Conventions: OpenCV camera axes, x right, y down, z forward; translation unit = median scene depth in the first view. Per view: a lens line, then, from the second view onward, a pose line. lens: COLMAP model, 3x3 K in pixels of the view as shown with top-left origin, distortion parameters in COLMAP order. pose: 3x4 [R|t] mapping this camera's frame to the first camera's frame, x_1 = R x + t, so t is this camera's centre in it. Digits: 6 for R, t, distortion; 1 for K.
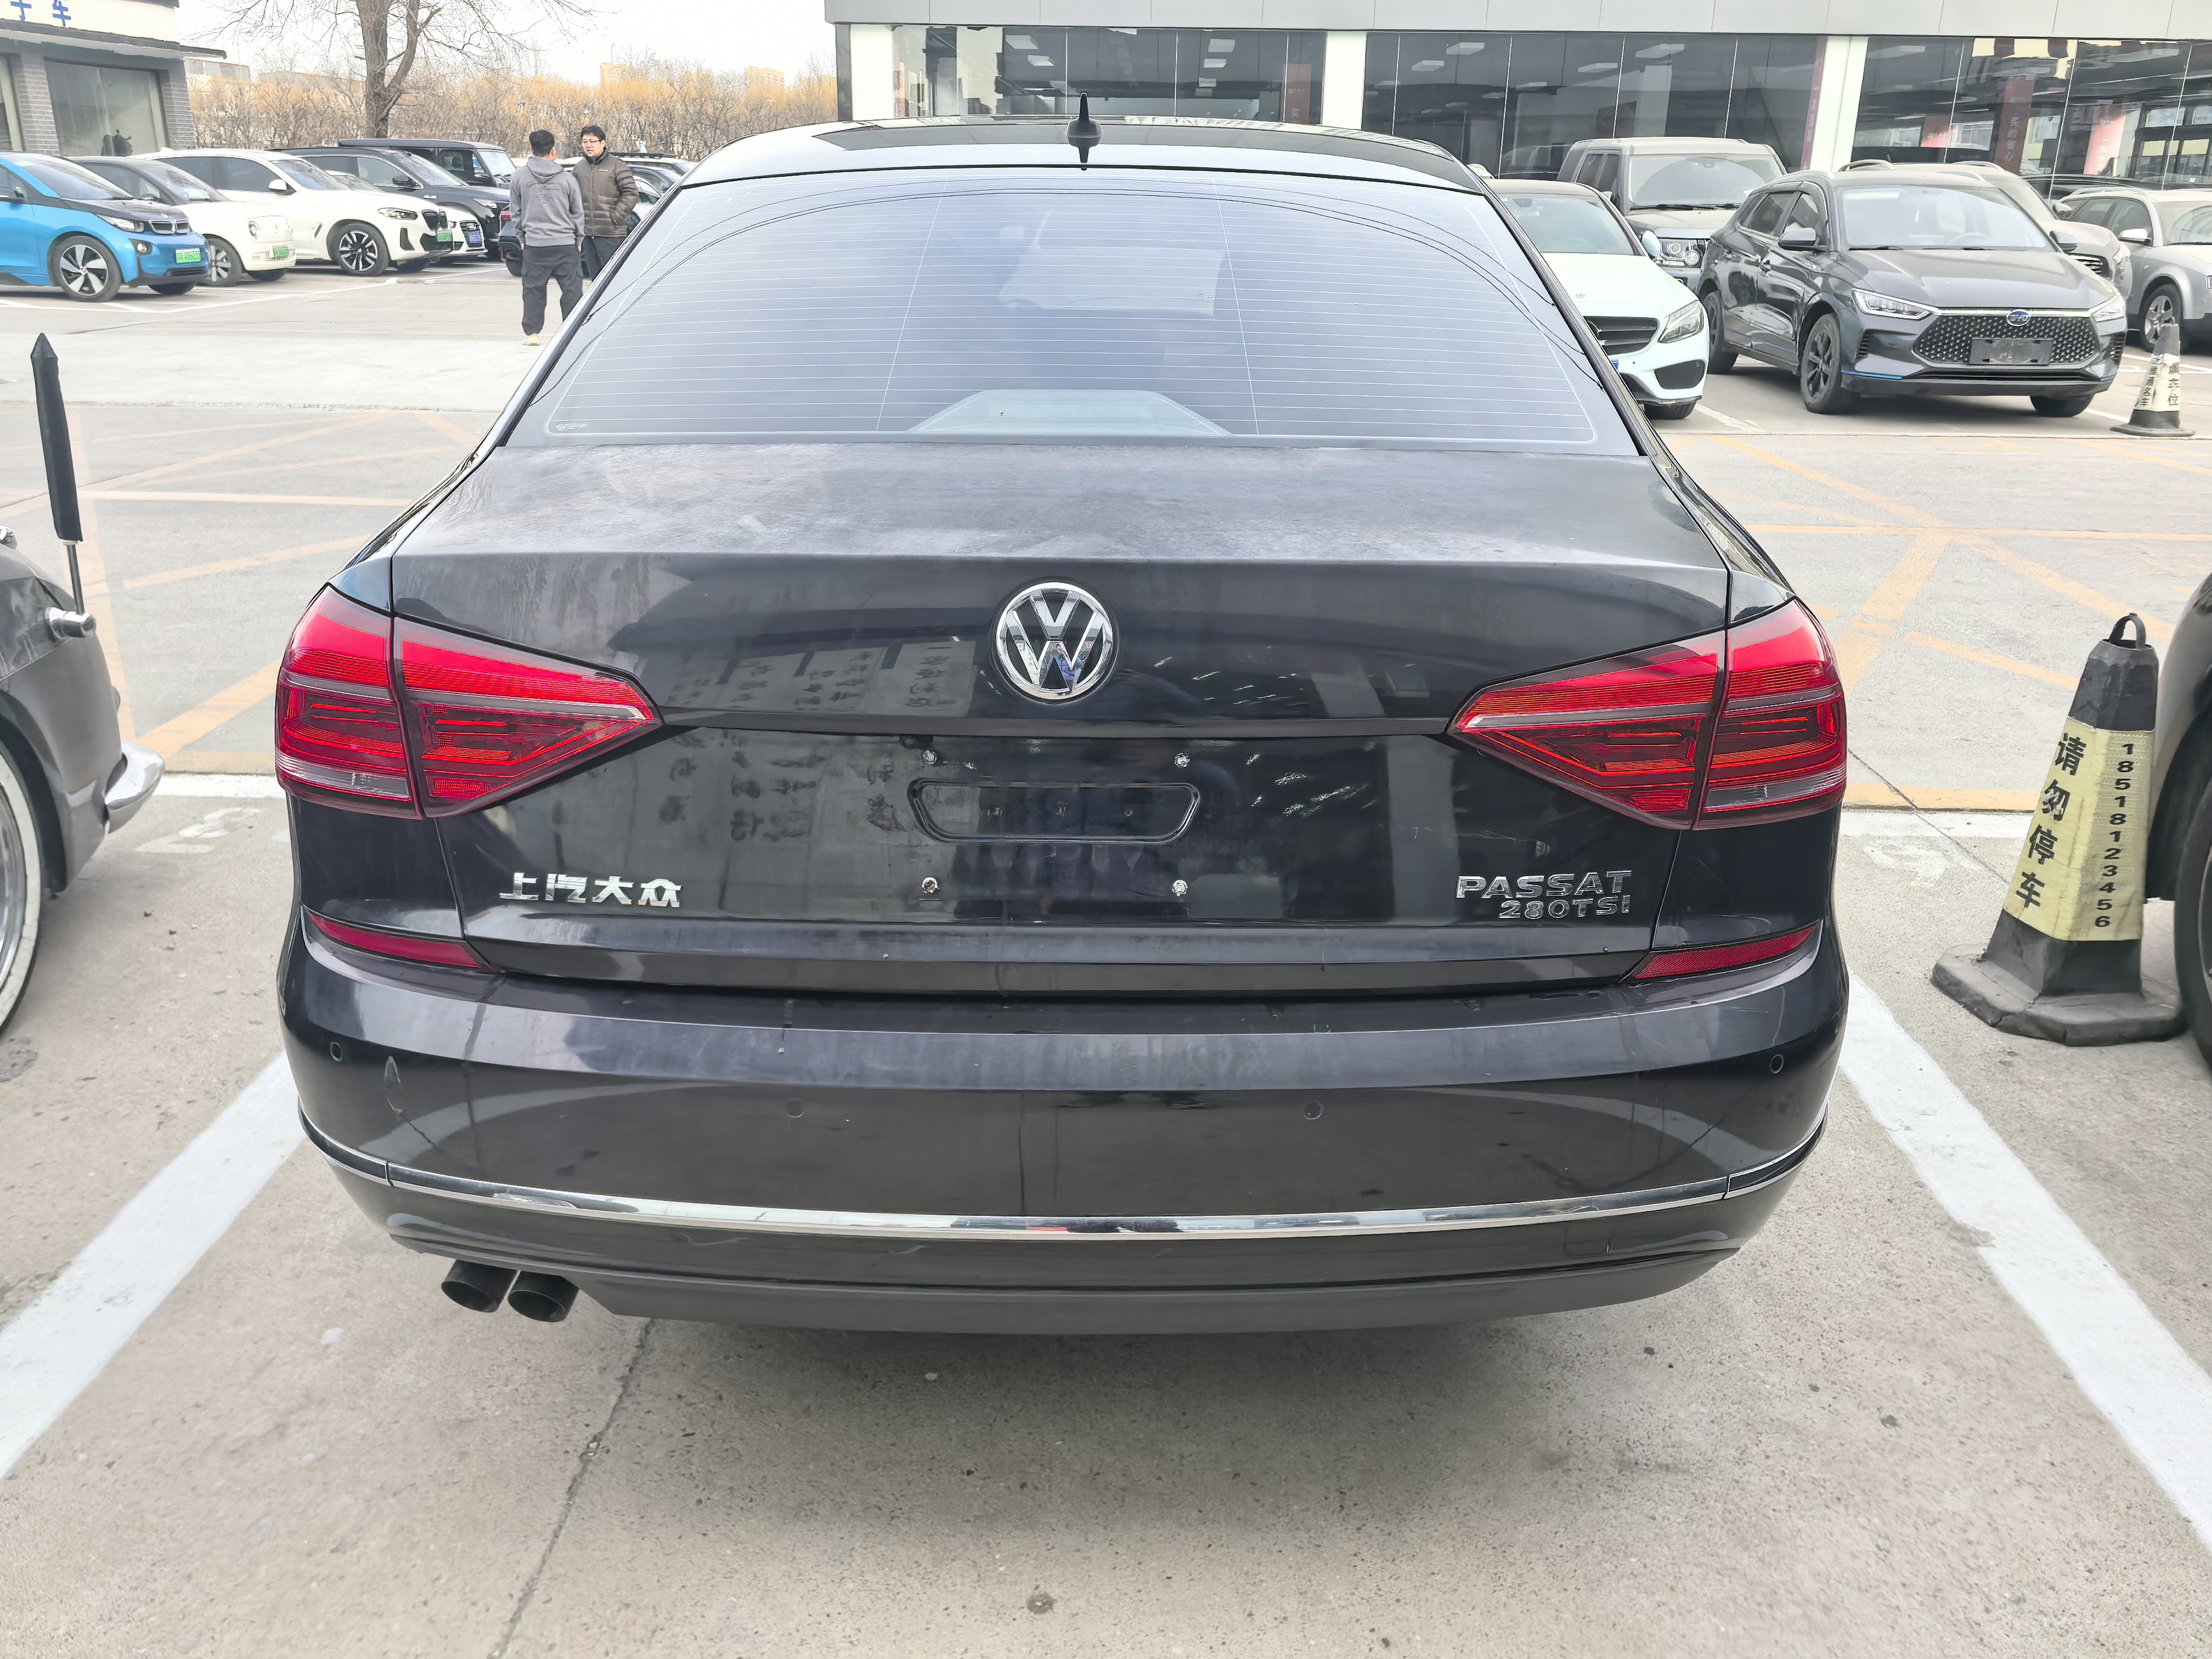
lens RADIAL K [[1715.4, 0, 1114.8], [0, 1715.4, 826.4], [0, 0, 1]] dist [0.014679, 0.005465]
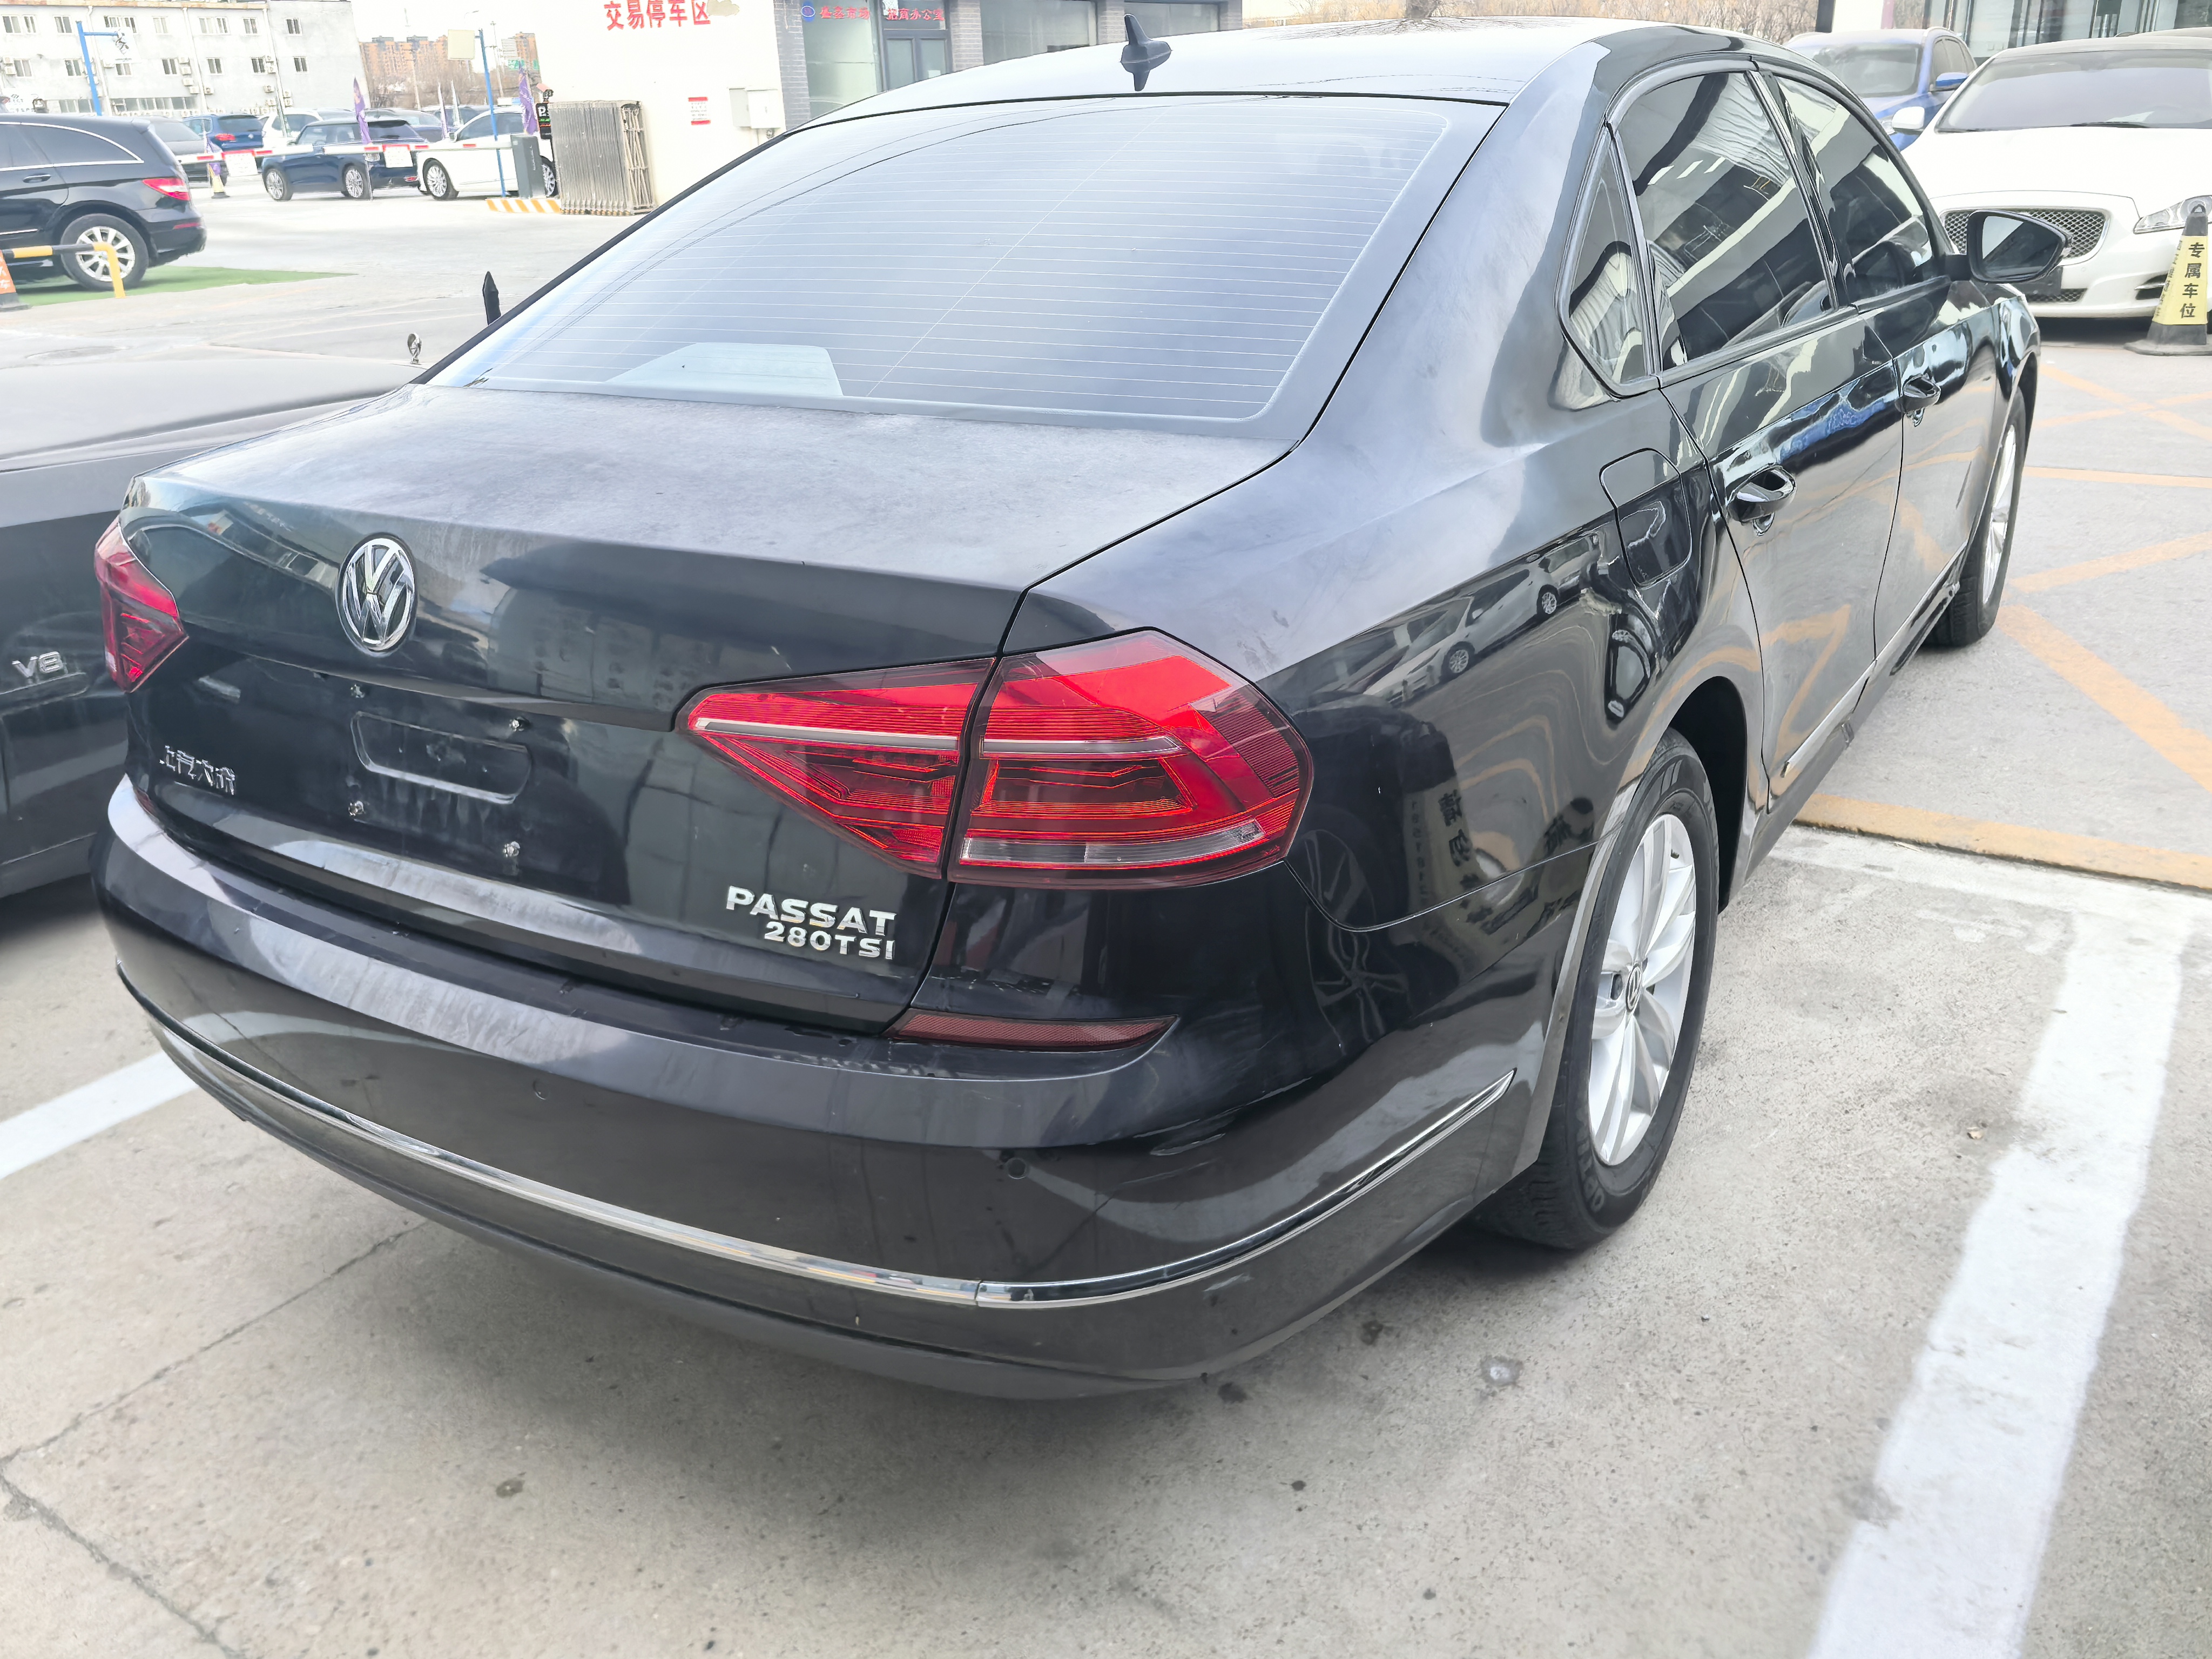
lens RADIAL K [[1715.4, 0, 1110.3], [0, 1715.4, 829.2], [0, 0, 1]] dist [0.014679, 0.005465]
pose [[0.851409, 0.159602, -0.499631, 0.831258], [-0.133794, 0.987153, 0.087340, -0.109955], [0.507152, -0.007515, 0.861824, 0.295341]]
